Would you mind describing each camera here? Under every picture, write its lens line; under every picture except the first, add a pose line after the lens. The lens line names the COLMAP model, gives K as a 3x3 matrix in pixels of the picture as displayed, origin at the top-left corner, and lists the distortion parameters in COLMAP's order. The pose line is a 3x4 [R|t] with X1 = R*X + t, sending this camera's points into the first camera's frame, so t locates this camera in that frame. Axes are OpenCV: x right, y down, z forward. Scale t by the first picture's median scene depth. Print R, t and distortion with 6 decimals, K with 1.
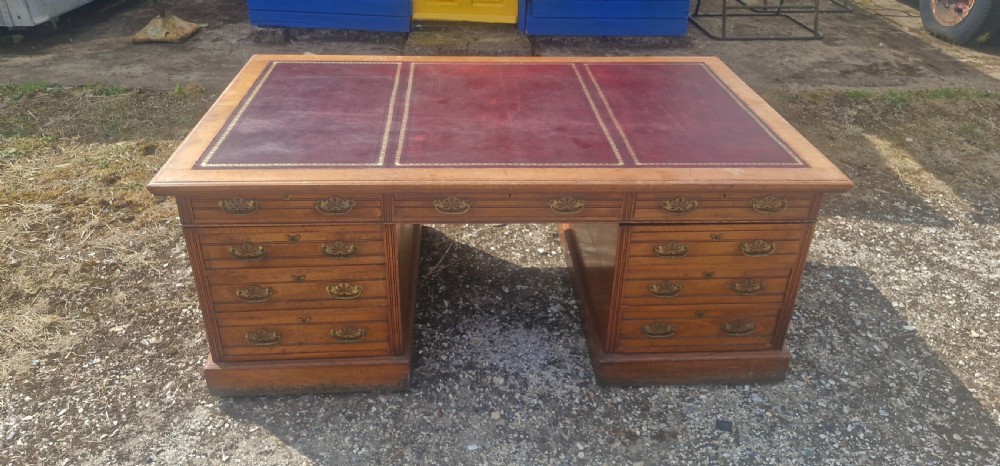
lens RADIAL K [[694.8, 0, 503.1], [0, 694.8, 183.5], [0, 0, 1]] dist [0.048705, -0.048471]
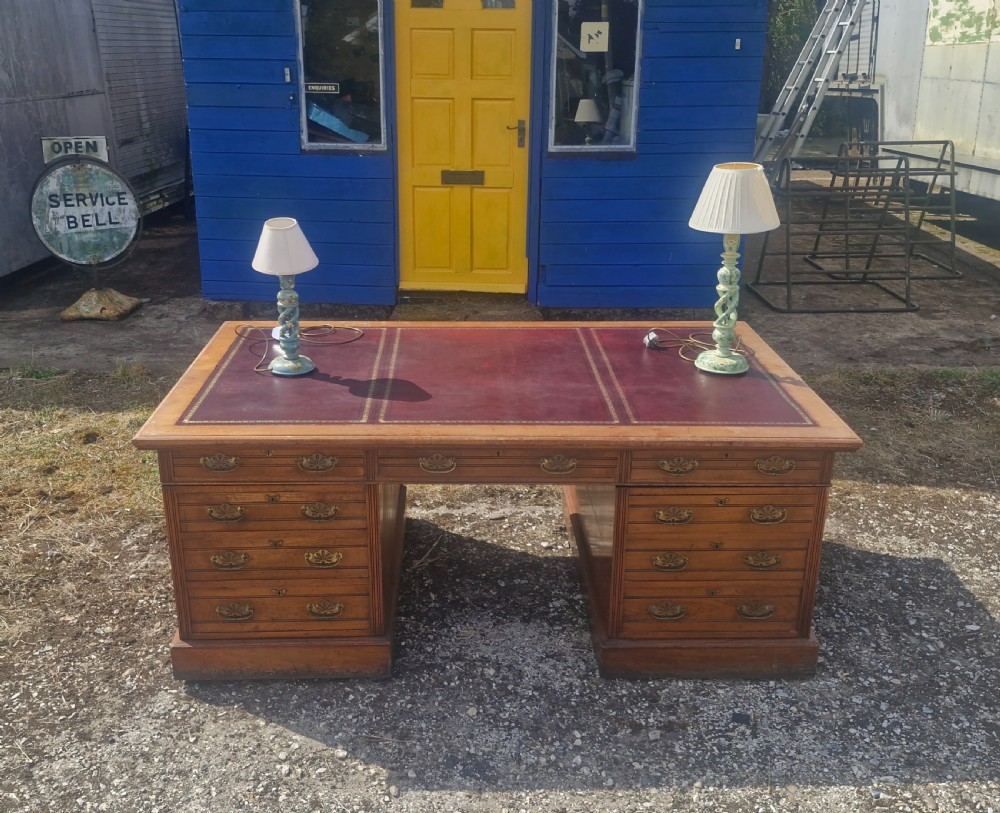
lens RADIAL K [[994.5, 0, 480.3], [0, 994.5, 404.9], [0, 0, 1]] dist [0.046453, 0.000000]
pose [[0.999000, -0.002767, -0.044635, 0.038685], [-0.002888, 0.992010, -0.126128, 0.103103], [0.044627, 0.126130, 0.991009, -0.305188]]
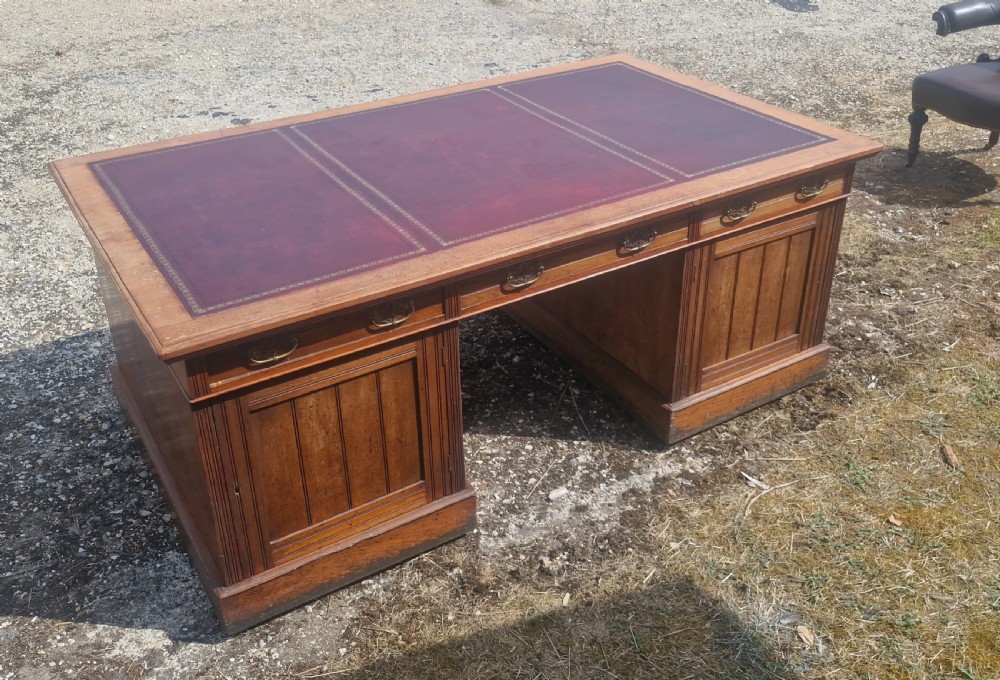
lens RADIAL K [[971.6, 0, 510.6], [0, 971.6, 279.0], [0, 0, 1]] dist [0.039565, 0.000000]
pose [[-0.881705, 0.207735, -0.423607, 0.452052], [-0.232543, 0.589872, 0.773289, -0.894455], [0.410513, 0.780319, -0.471785, 1.670155]]
